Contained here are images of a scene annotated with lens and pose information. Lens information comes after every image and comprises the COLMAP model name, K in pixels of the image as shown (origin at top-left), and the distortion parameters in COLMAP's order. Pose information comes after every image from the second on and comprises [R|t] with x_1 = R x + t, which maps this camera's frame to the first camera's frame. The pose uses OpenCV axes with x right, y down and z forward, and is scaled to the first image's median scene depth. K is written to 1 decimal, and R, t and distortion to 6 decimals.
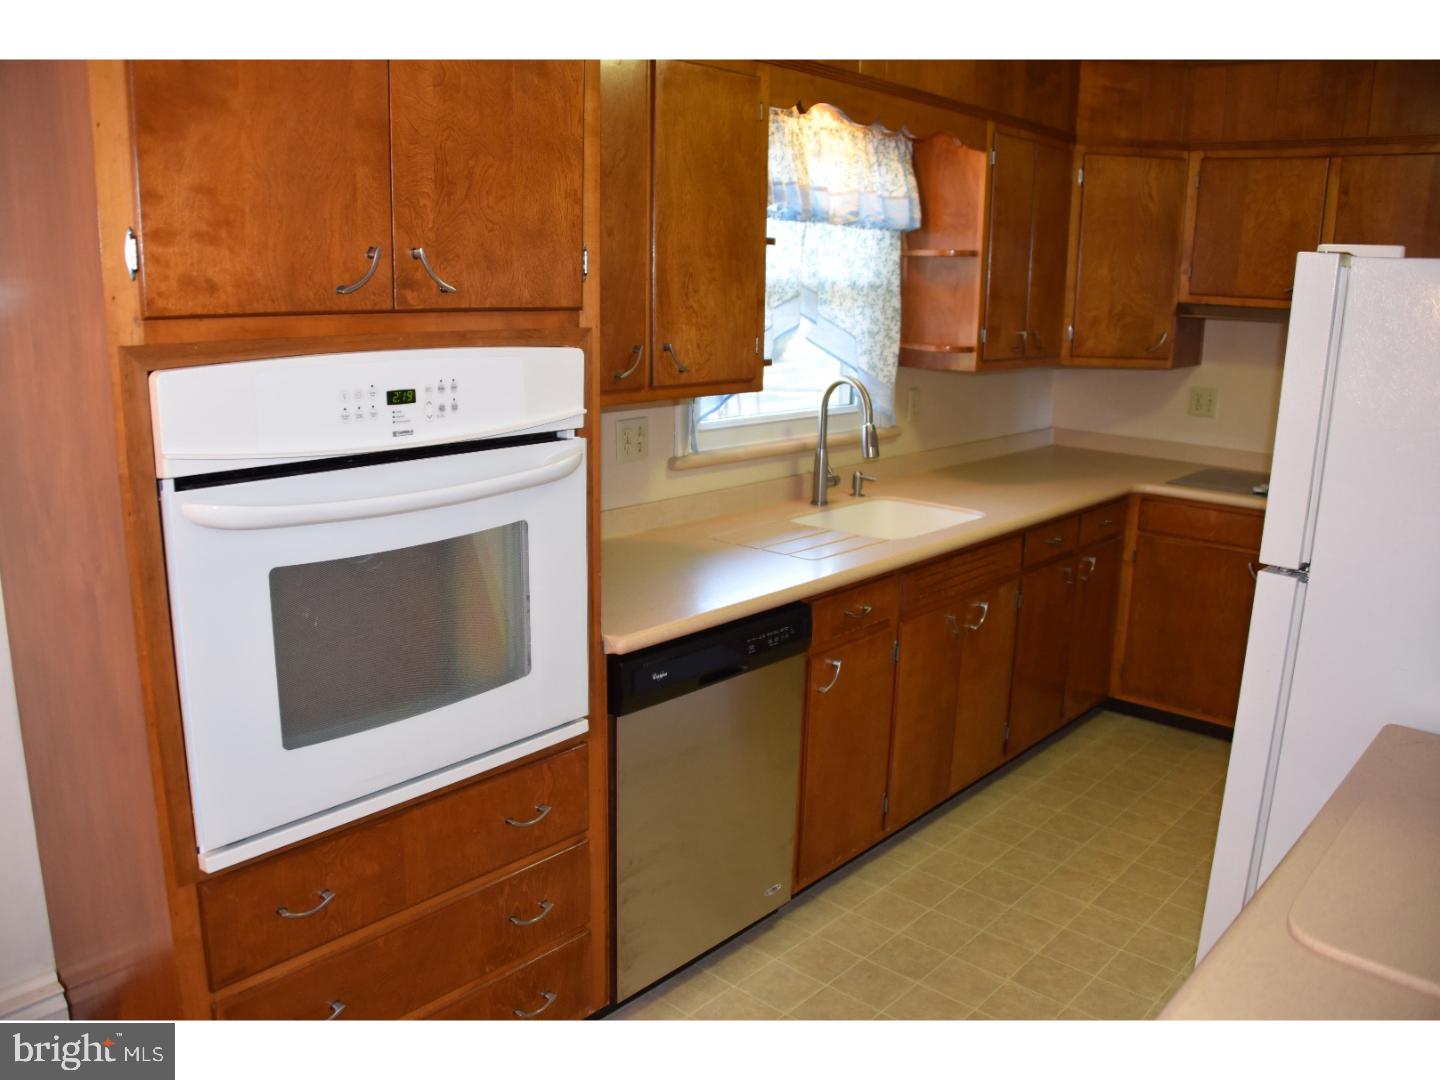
lens RADIAL K [[1129.5, 0, 725.0], [0, 1129.5, 544.0], [0, 0, 1]] dist [-0.134067, 0.032568]
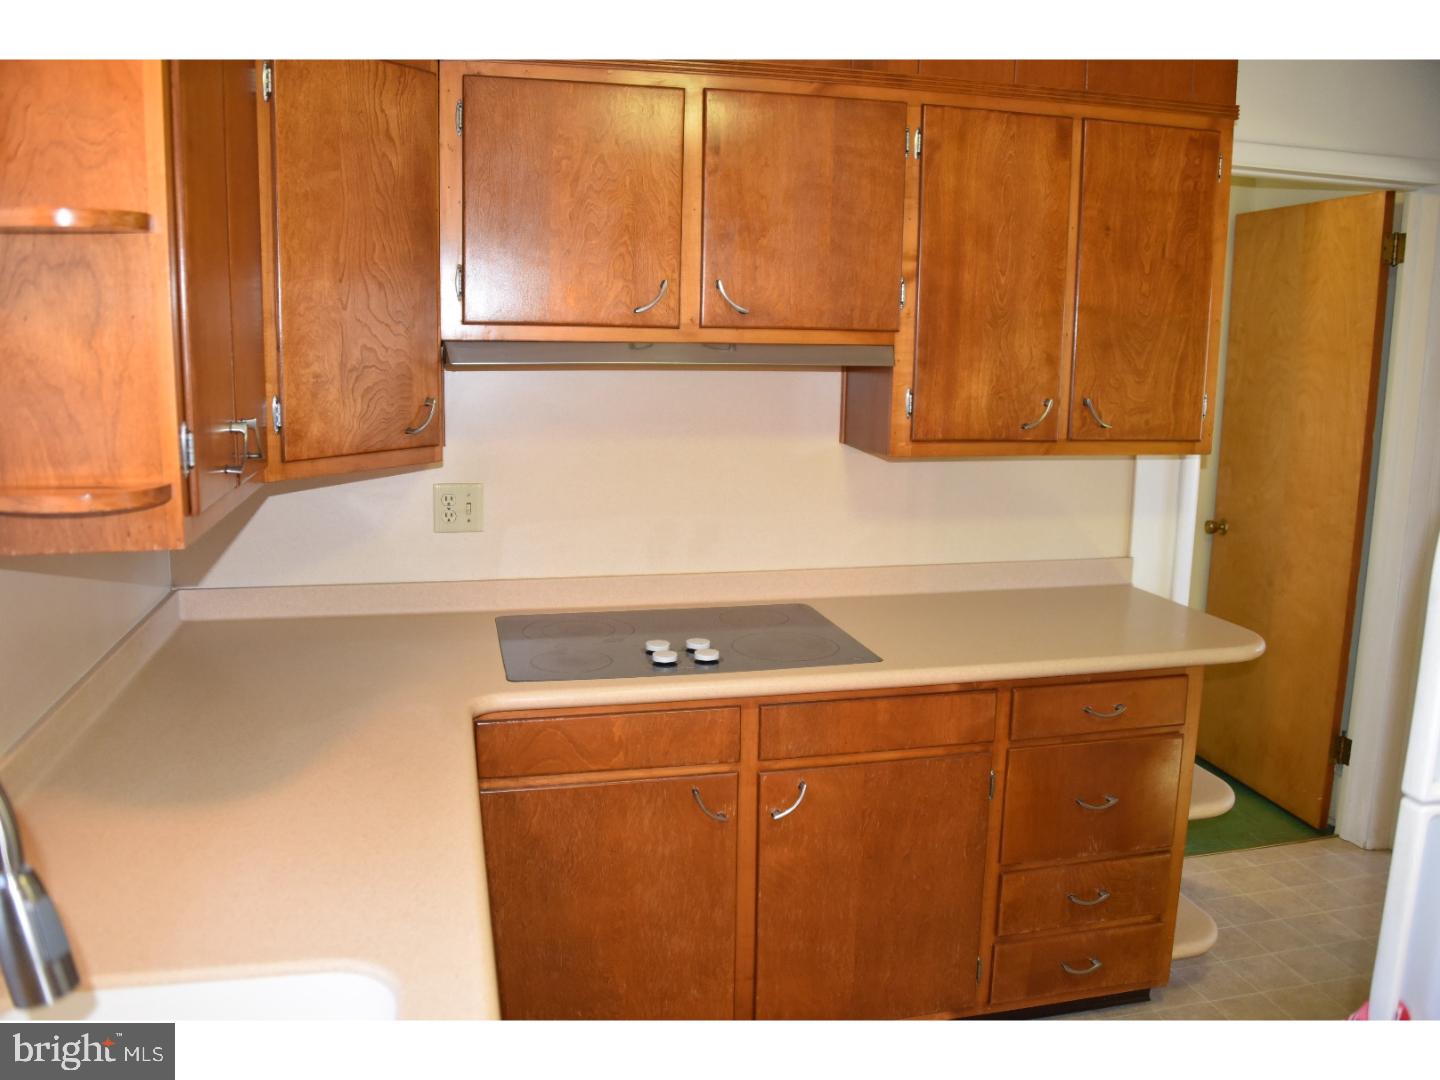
lens RADIAL K [[1129.5, 0, 719.3], [0, 1129.5, 537.0], [0, 0, 1]] dist [-0.134067, 0.032568]
pose [[0.578048, -0.149571, 0.802178, 0.042663], [0.180046, 0.982208, 0.053399, -0.150805], [-0.795892, 0.113562, 0.594693, 0.670607]]
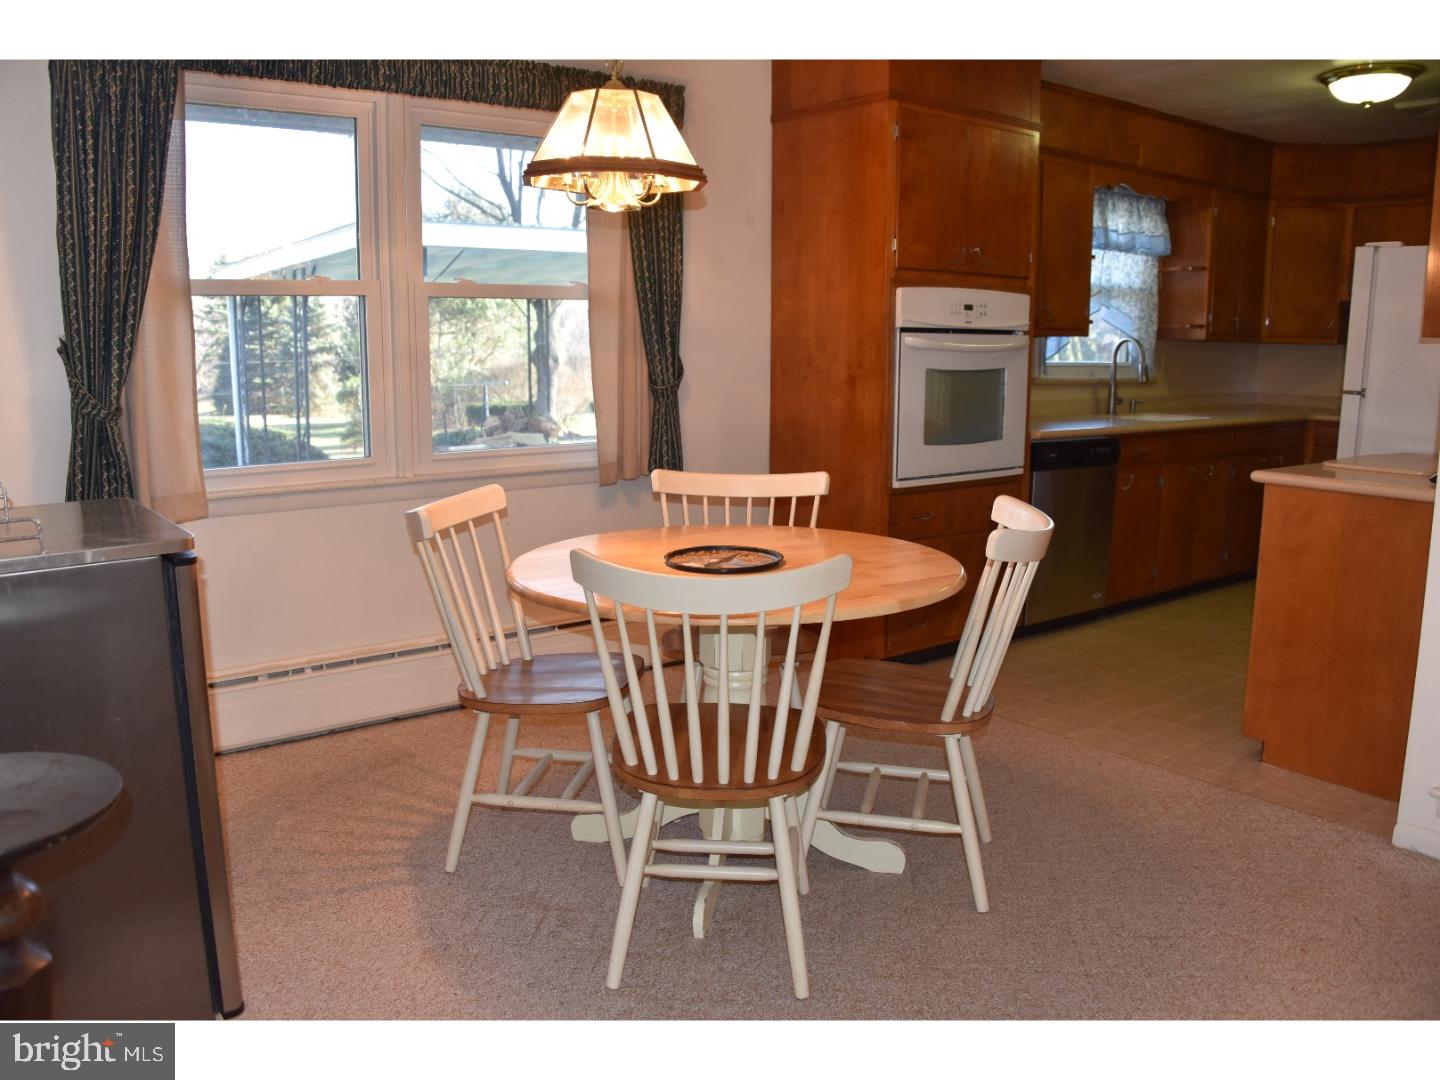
lens RADIAL K [[1129.5, 0, 716.9], [0, 1129.5, 546.3], [0, 0, 1]] dist [-0.134067, 0.032568]
pose [[0.980795, 0.017669, -0.194238, -0.166920], [-0.028029, 0.998320, -0.050718, 0.258500], [0.193015, 0.055188, 0.979643, -0.721852]]
